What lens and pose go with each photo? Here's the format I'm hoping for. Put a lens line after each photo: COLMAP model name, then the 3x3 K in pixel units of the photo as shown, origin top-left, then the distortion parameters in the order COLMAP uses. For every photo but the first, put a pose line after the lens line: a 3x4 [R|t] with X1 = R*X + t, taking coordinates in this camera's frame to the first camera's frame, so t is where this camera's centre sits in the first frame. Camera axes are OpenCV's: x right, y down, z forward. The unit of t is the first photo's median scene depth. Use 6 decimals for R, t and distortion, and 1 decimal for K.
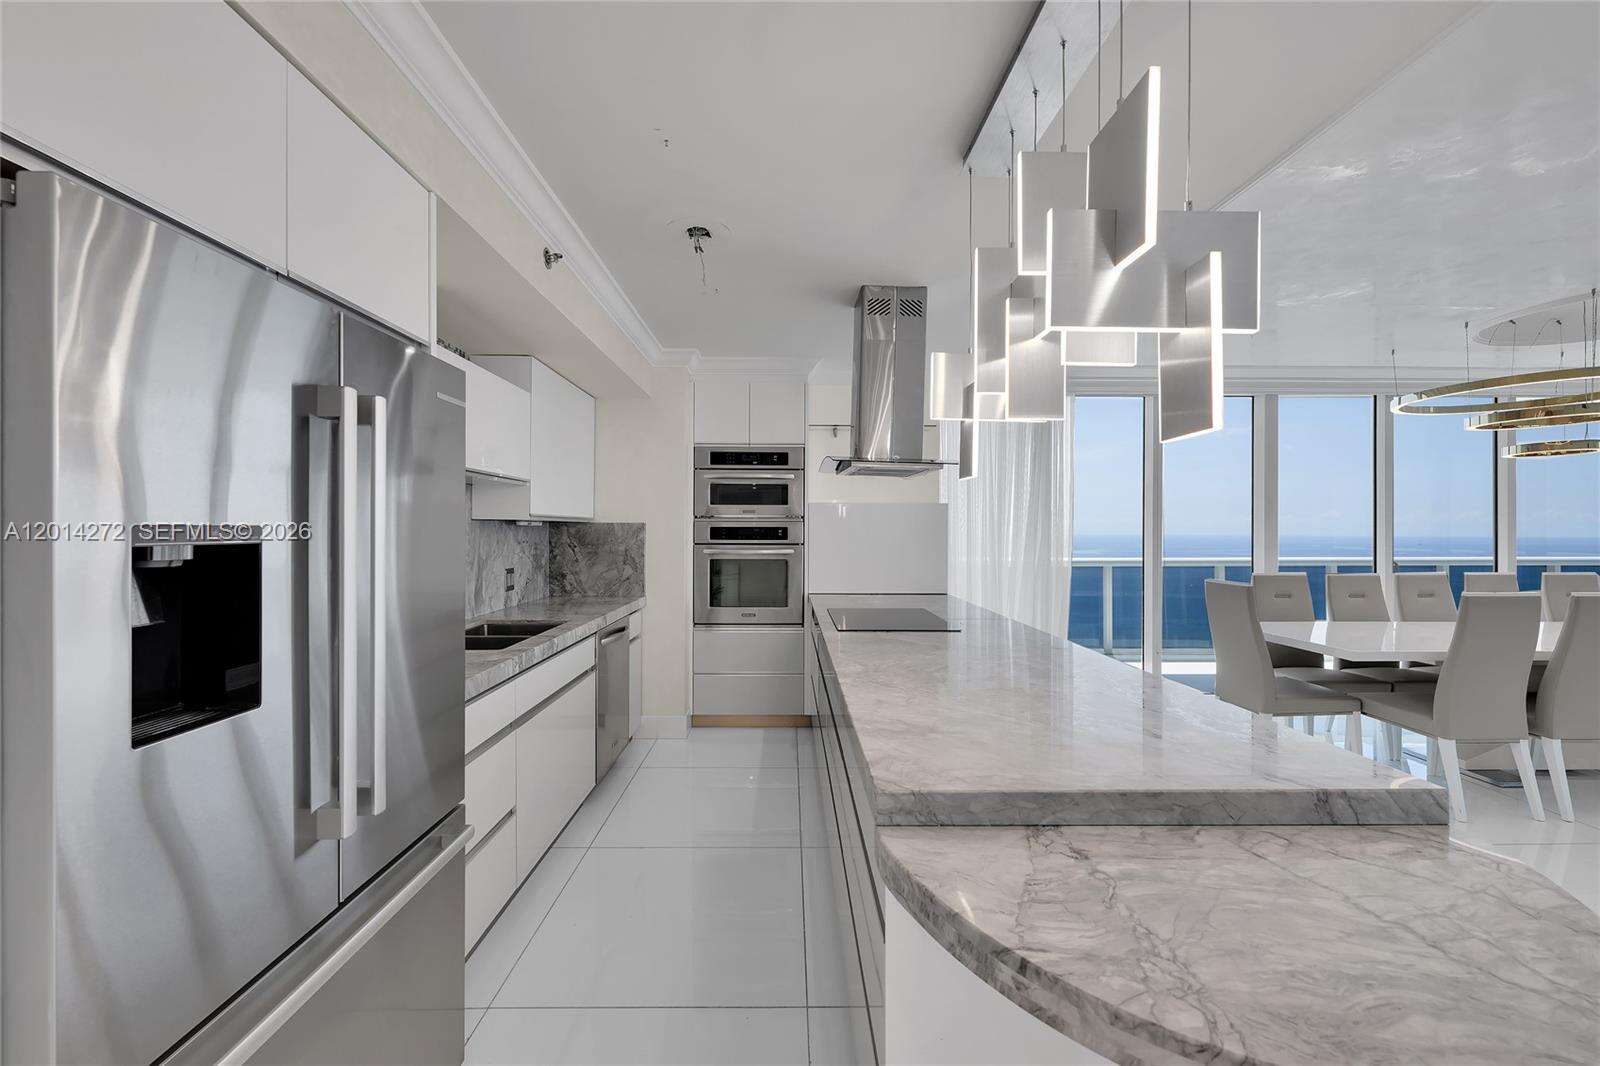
lens RADIAL K [[635.9, 0, 790.7], [0, 635.9, 531.4], [0, 0, 1]] dist [0.000936, 0.000387]
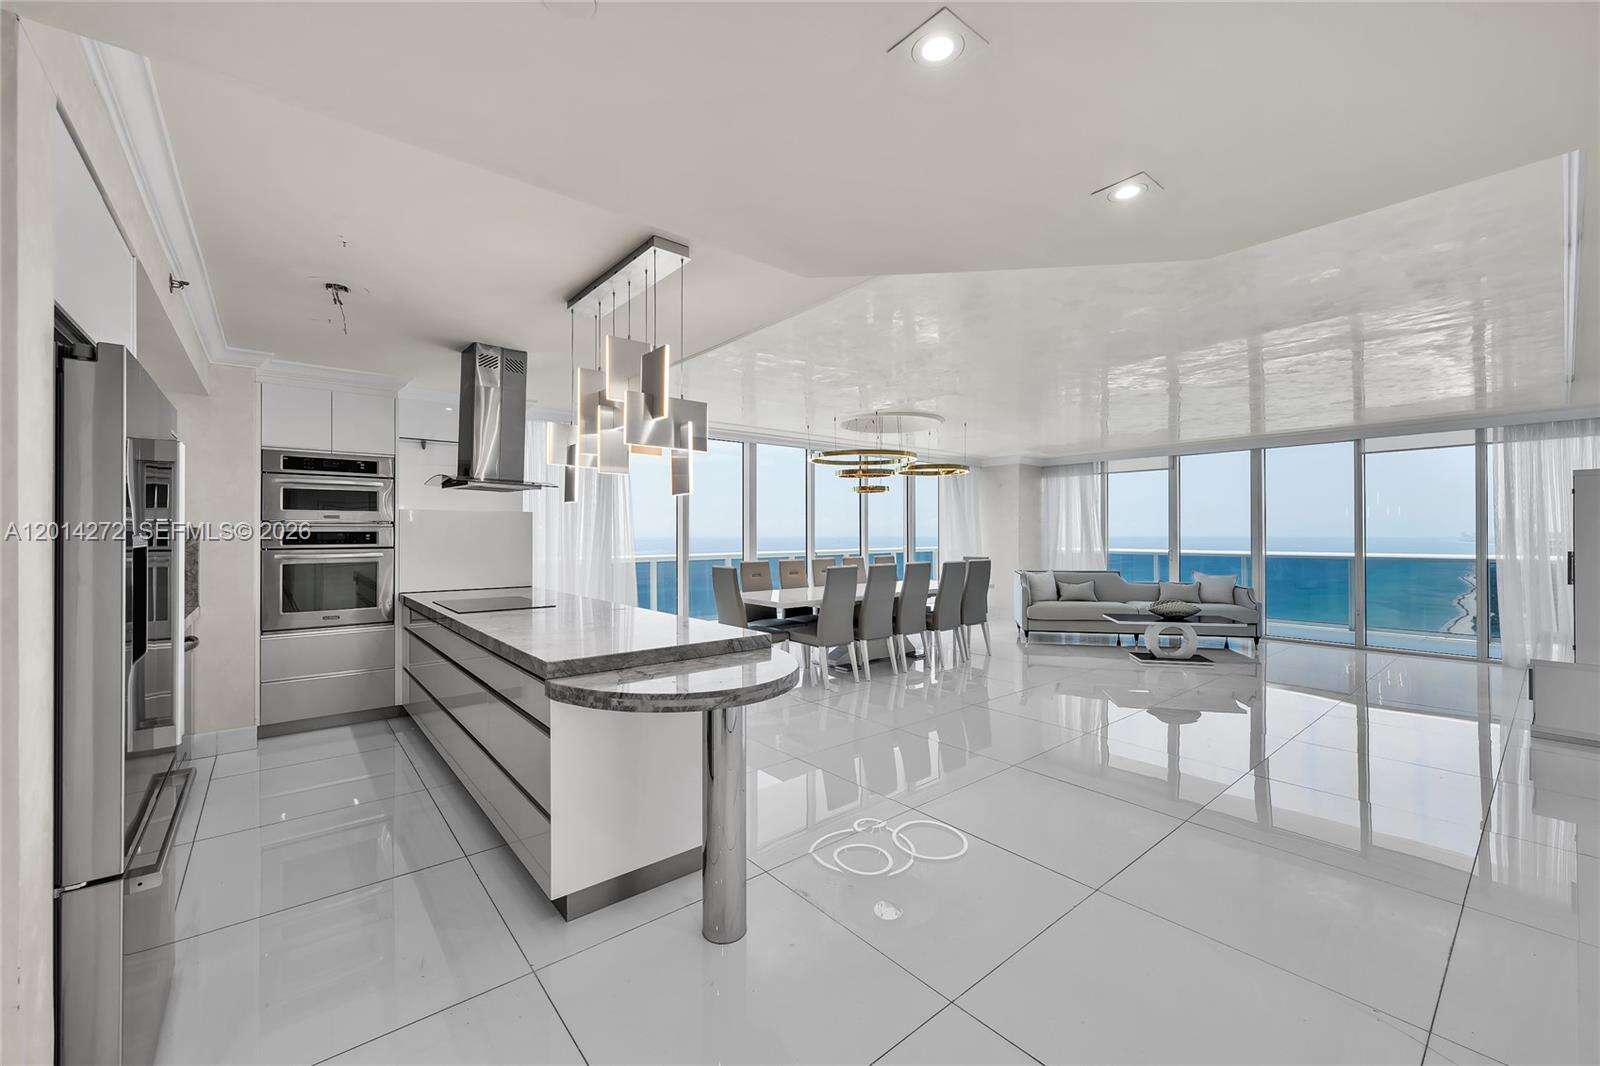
lens RADIAL K [[635.9, 0, 793.3], [0, 635.9, 528.0], [0, 0, 1]] dist [0.000936, 0.000387]
pose [[0.779340, 0.001668, 0.626599, -0.137293], [0.003727, 0.999966, -0.007298, -0.002989], [-0.626590, 0.008023, 0.779308, -0.284693]]
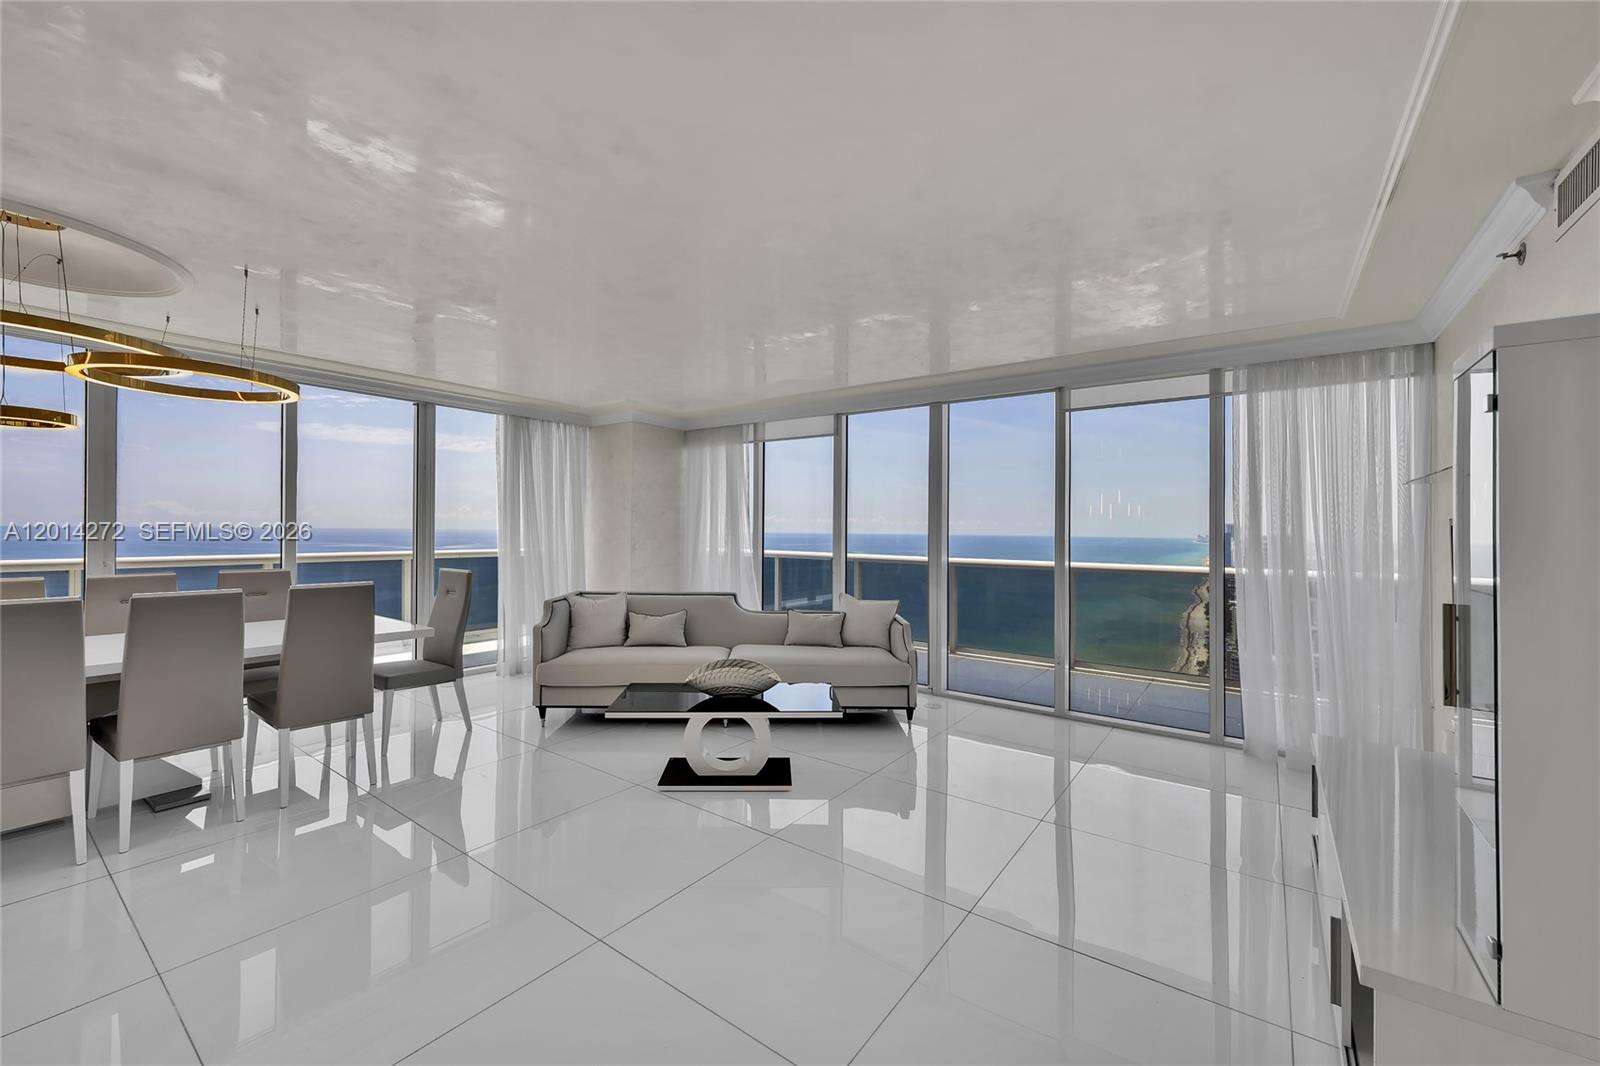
lens RADIAL K [[635.9, 0, 788.3], [0, 635.9, 522.8], [0, 0, 1]] dist [0.000936, 0.000387]
pose [[0.604811, 0.010277, 0.796303, 1.040660], [-0.009591, 0.999938, -0.005620, -0.006621], [-0.796311, -0.004238, 0.604872, -0.188203]]
